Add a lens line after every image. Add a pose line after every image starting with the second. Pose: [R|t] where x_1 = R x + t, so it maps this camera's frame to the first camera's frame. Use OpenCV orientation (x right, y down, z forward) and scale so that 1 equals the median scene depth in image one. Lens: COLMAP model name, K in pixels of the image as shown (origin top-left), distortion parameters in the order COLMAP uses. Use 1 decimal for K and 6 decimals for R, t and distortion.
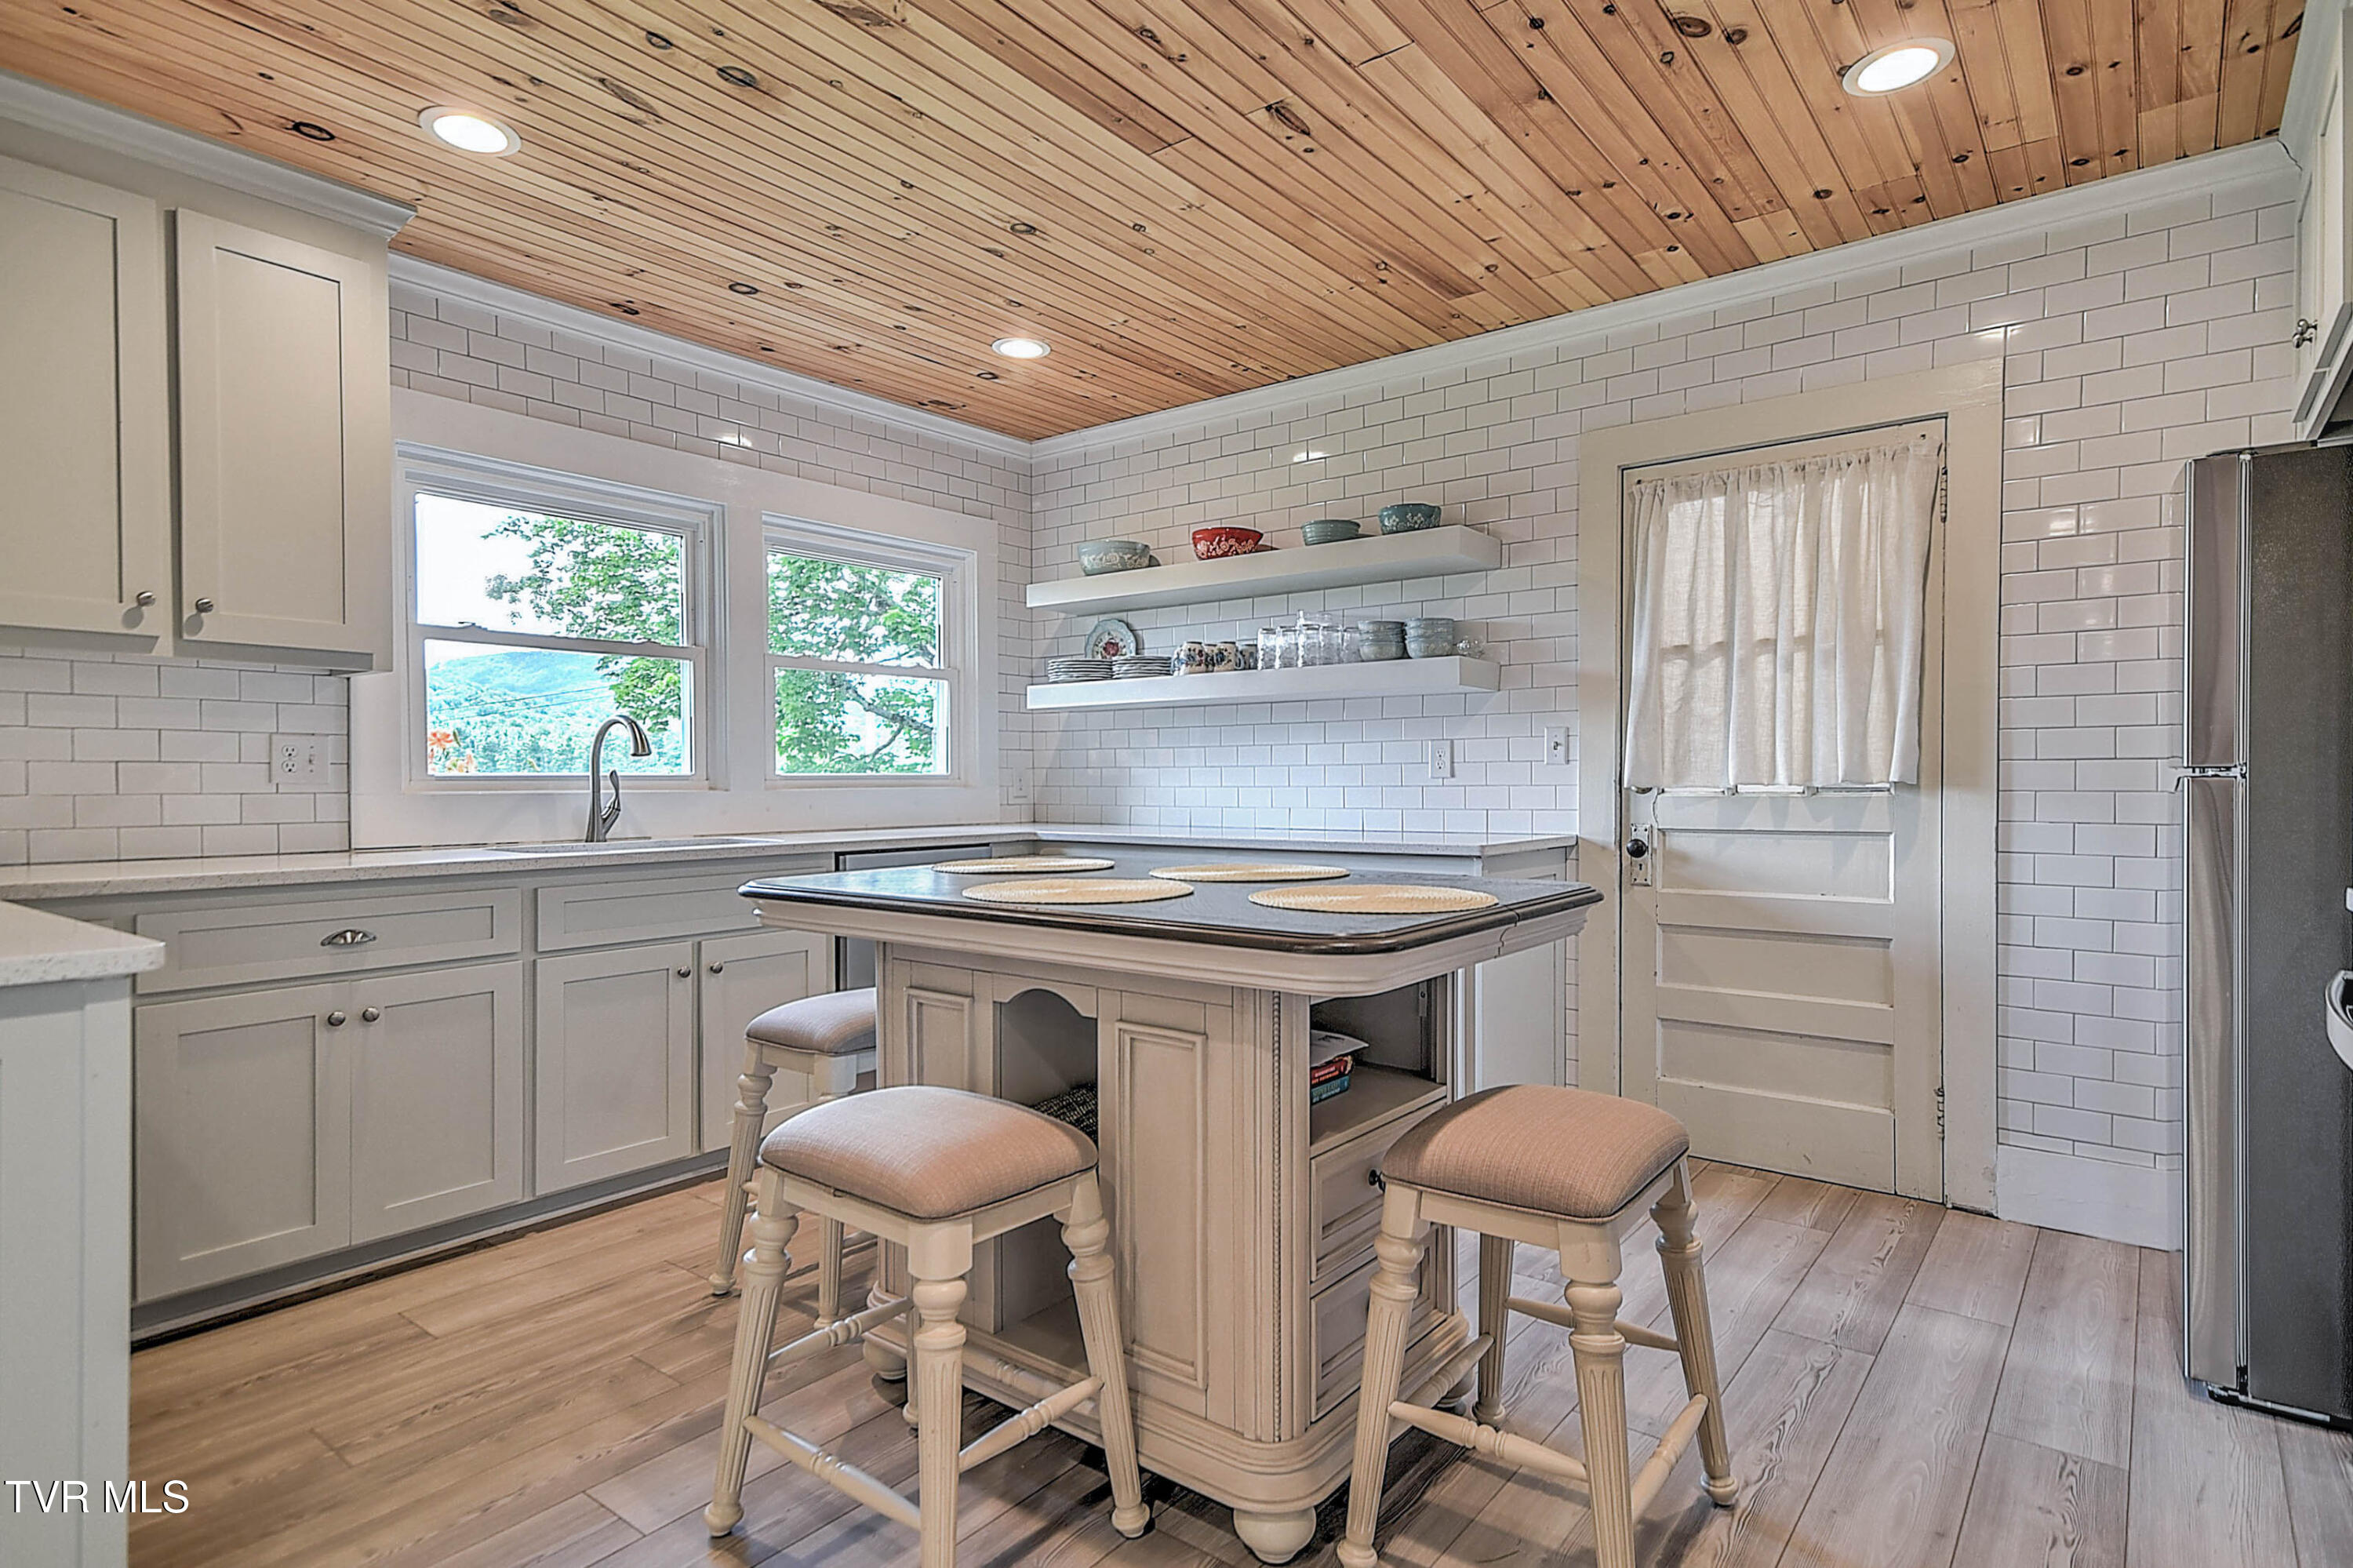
lens RADIAL K [[1231.5, 0, 1171.2], [0, 1231.5, 782.8], [0, 0, 1]] dist [0.024008, 0.001729]
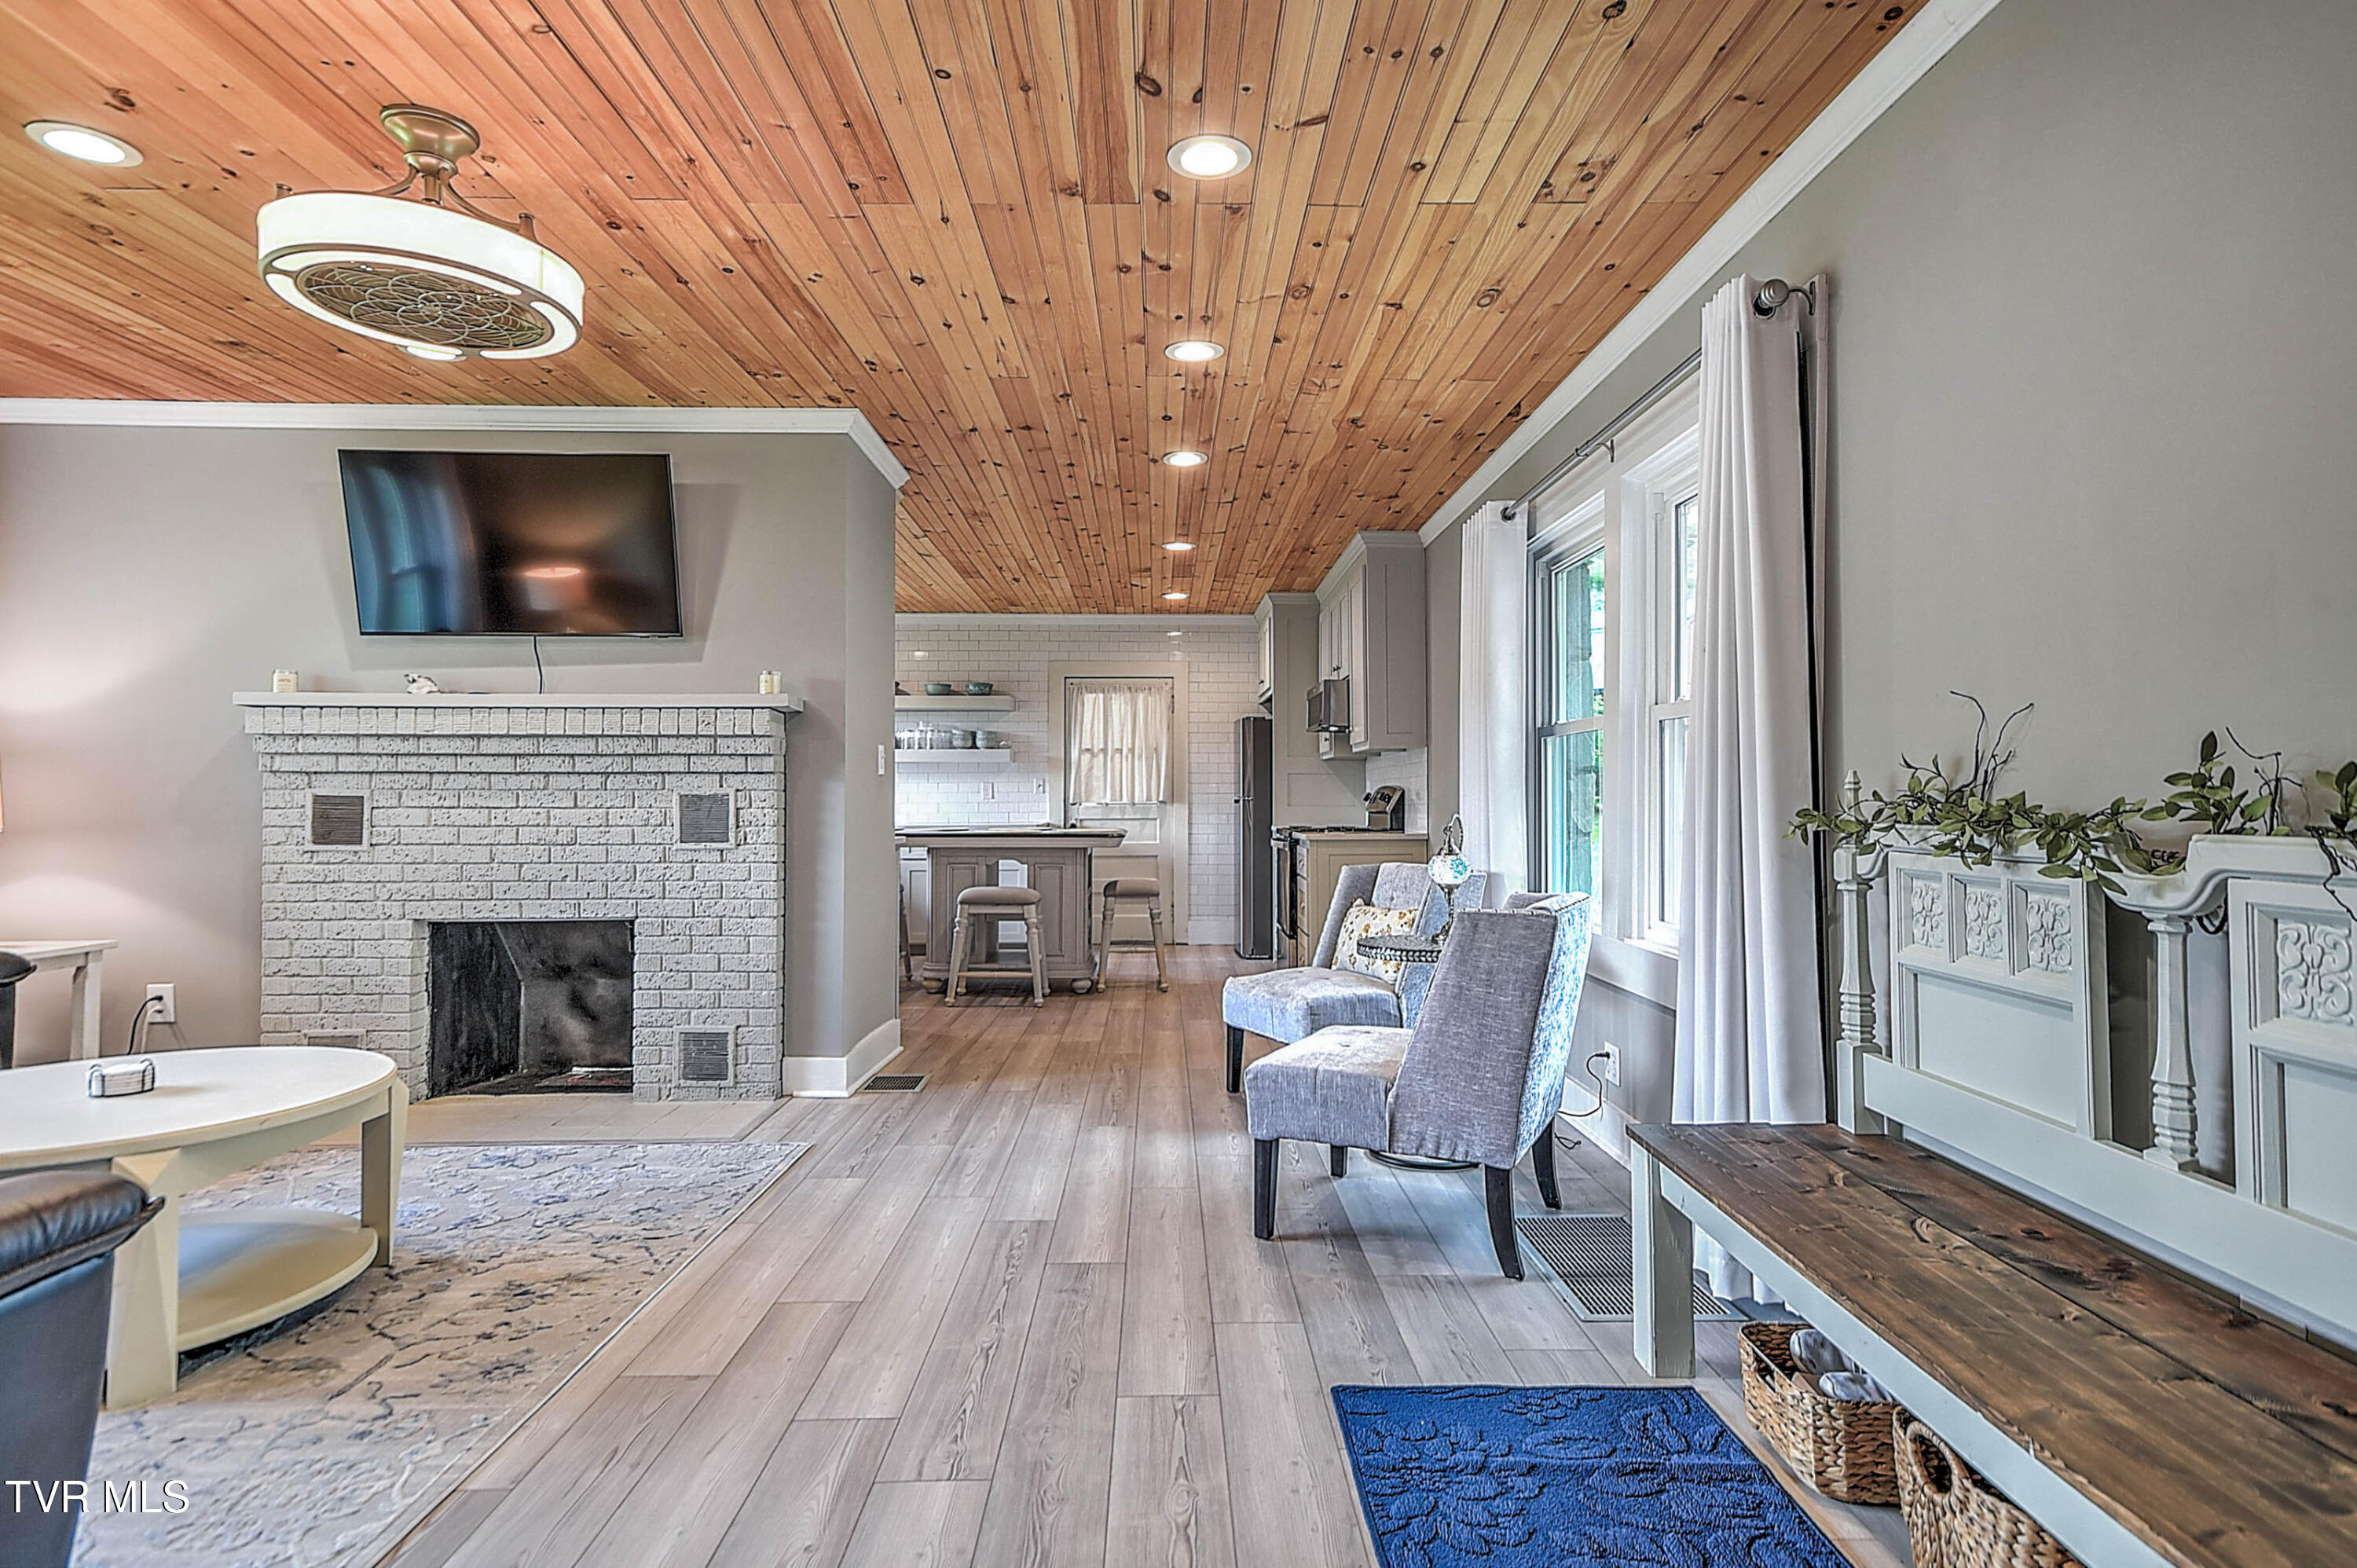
lens RADIAL K [[1233.5, 0, 1182.1], [0, 1233.5, 795.1], [0, 0, 1]] dist [0.024008, 0.001729]
pose [[0.784062, -0.003464, 0.620672, -1.062094], [0.003673, 0.999993, 0.000941, -0.014925], [-0.620671, 0.001542, 0.784069, -1.180332]]
